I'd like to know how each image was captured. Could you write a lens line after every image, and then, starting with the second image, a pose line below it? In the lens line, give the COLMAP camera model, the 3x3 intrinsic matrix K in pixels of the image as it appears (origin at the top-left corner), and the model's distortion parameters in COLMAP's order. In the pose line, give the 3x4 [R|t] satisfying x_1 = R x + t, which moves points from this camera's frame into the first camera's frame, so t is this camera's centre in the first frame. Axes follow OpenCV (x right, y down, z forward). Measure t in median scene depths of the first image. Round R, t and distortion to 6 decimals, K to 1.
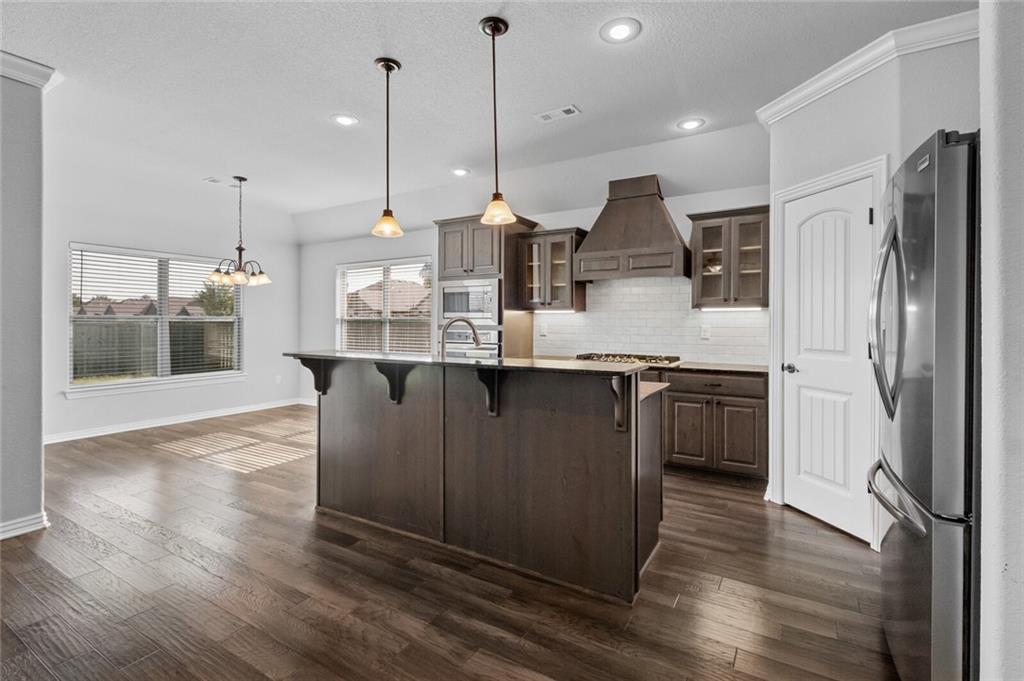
lens RADIAL K [[471.9, 0, 515.0], [0, 471.9, 325.0], [0, 0, 1]] dist [-0.000223, 0.000091]
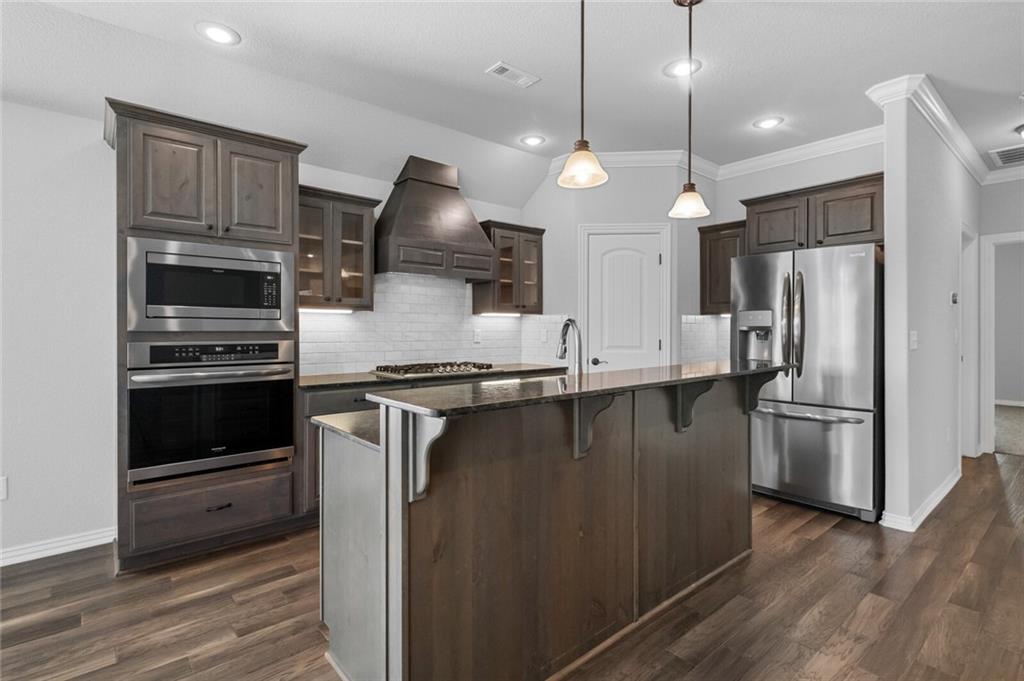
lens RADIAL K [[496.2, 0, 513.7], [0, 496.2, 331.7], [0, 0, 1]] dist [0.000183, -0.000350]
pose [[0.311289, -0.007142, 0.950288, -0.634513], [0.002766, 0.999974, 0.006610, -0.001575], [-0.950311, 0.000571, 0.311301, 0.621812]]
